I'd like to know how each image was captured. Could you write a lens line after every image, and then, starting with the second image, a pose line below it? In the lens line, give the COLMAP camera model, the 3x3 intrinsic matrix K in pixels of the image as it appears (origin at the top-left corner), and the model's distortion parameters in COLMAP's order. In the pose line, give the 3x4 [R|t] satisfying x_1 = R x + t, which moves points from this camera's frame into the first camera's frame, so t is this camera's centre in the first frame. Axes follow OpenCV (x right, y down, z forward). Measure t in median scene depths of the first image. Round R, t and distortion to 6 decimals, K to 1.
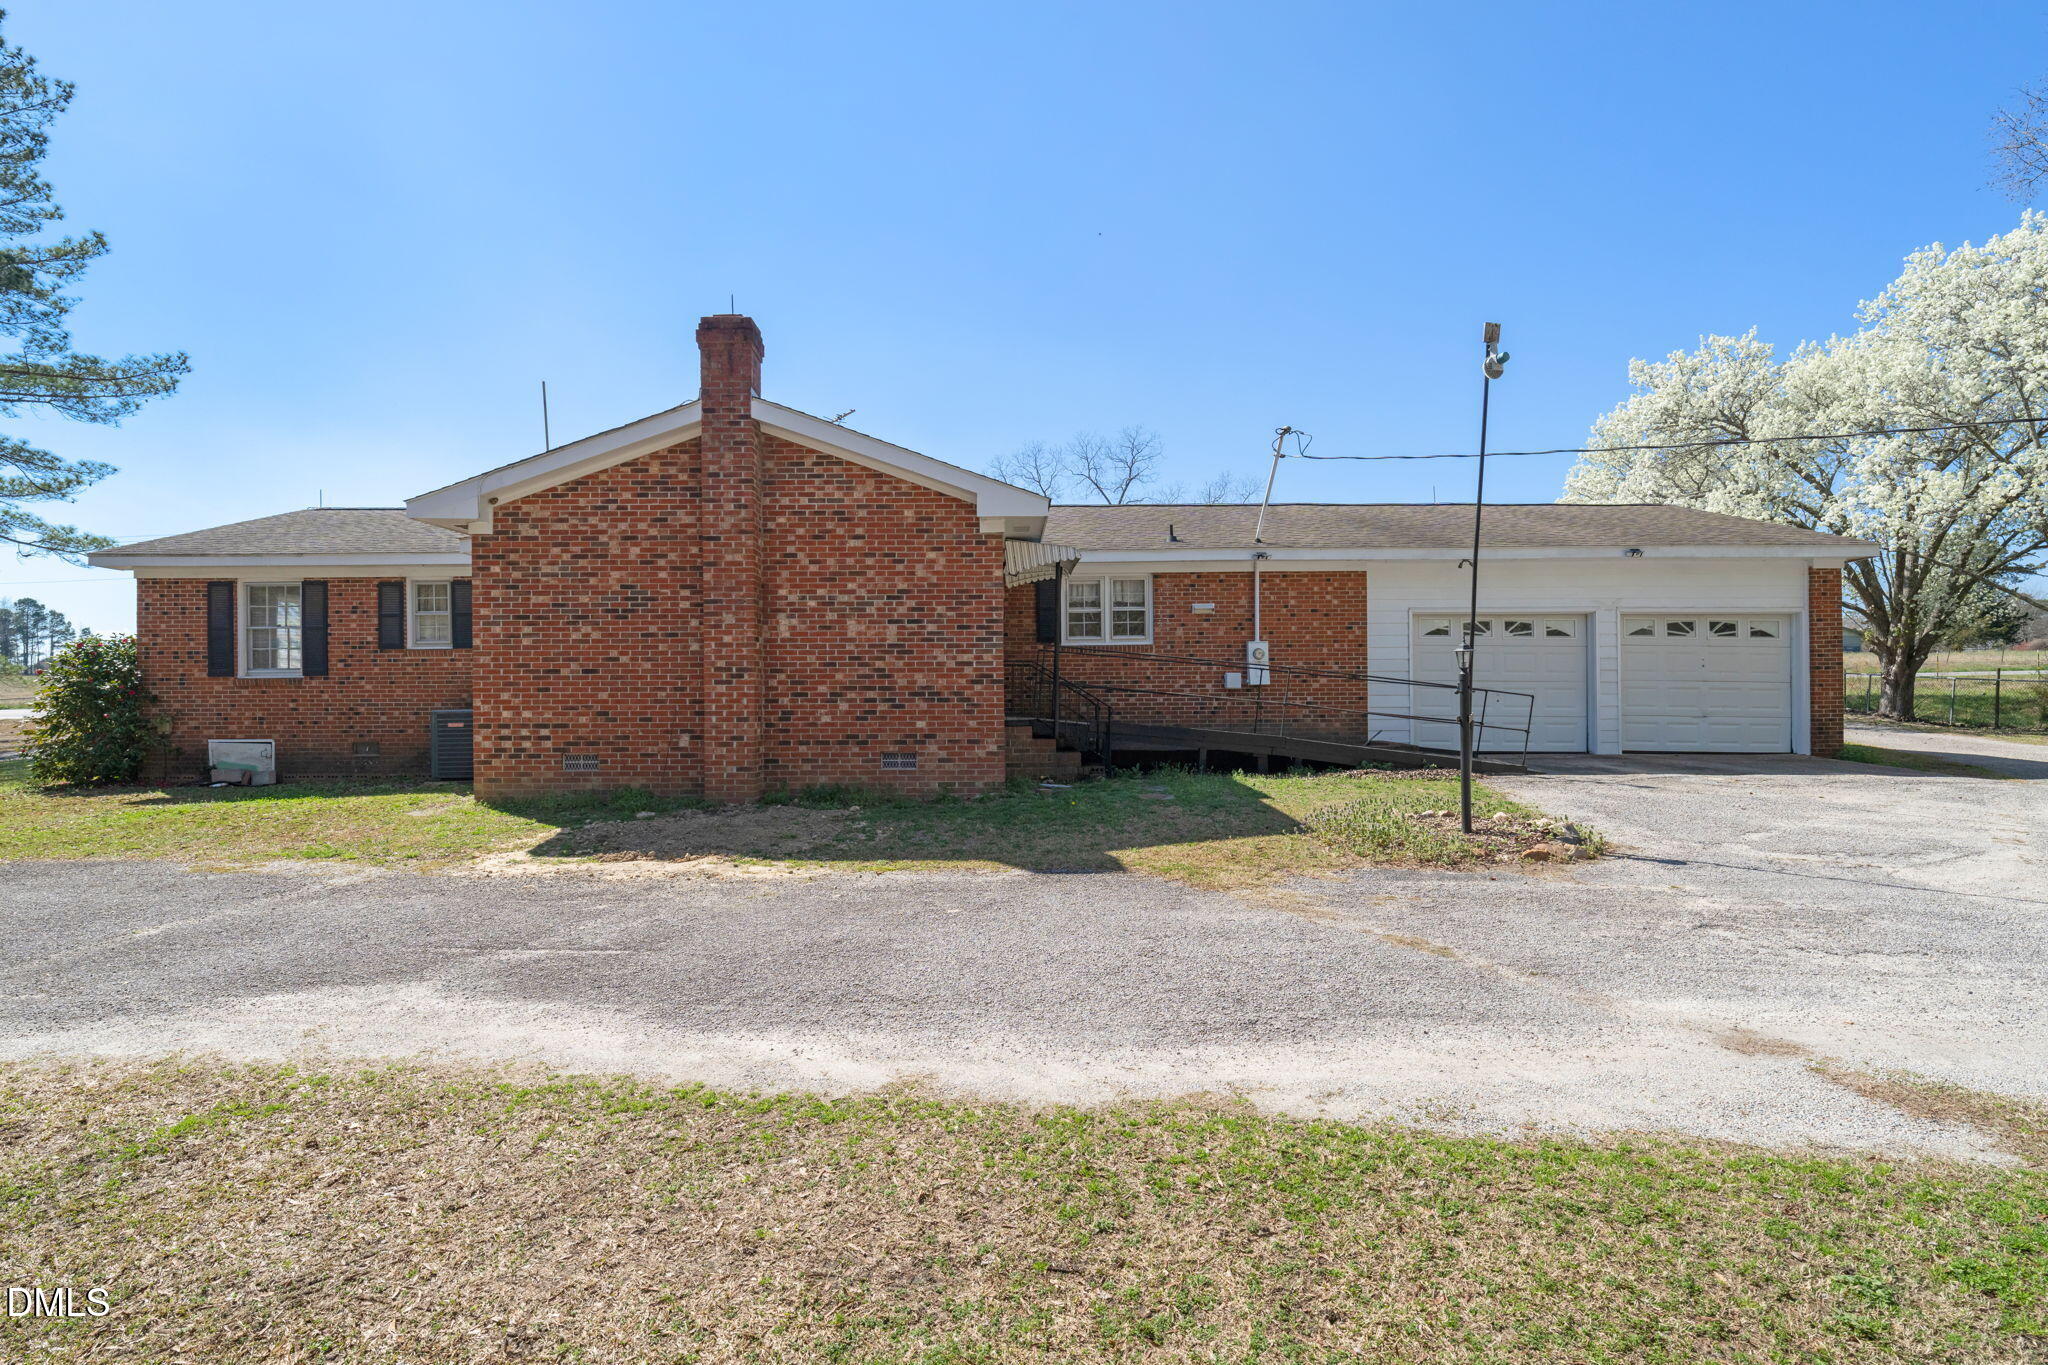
lens RADIAL K [[957.1, 0, 1020.4], [0, 957.1, 682.0], [0, 0, 1]] dist [0.000101, -0.000537]
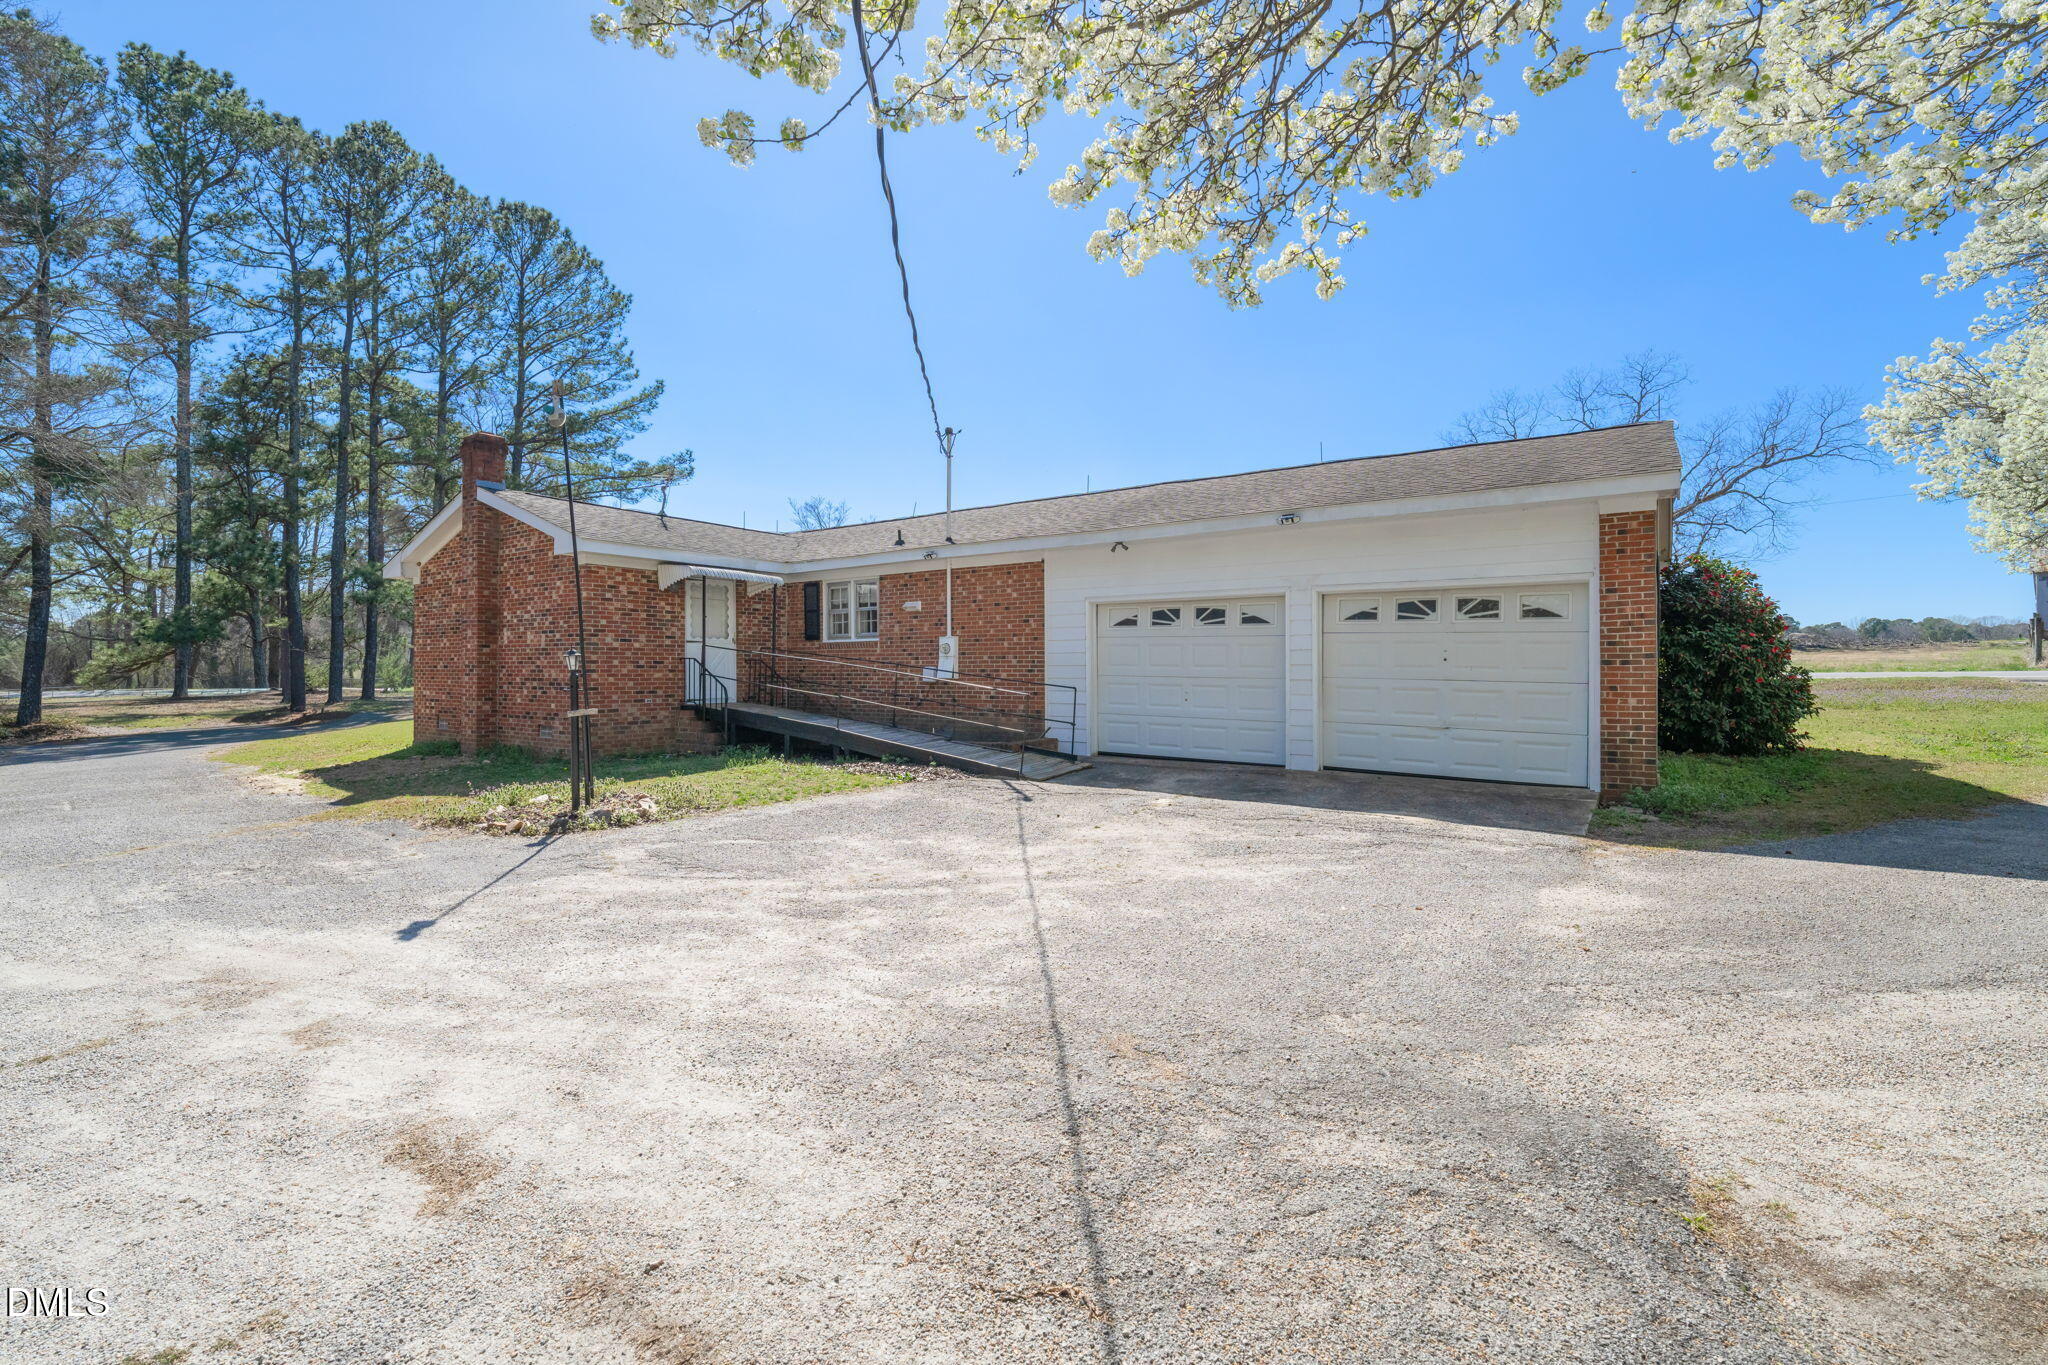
lens RADIAL K [[957.1, 0, 1016.0], [0, 957.1, 669.1], [0, 0, 1]] dist [0.000101, -0.000537]
pose [[0.794242, 0.005357, -0.607578, 0.927901], [-0.003322, 0.999984, 0.004475, -0.011838], [0.607593, -0.001536, 0.794247, 0.222004]]
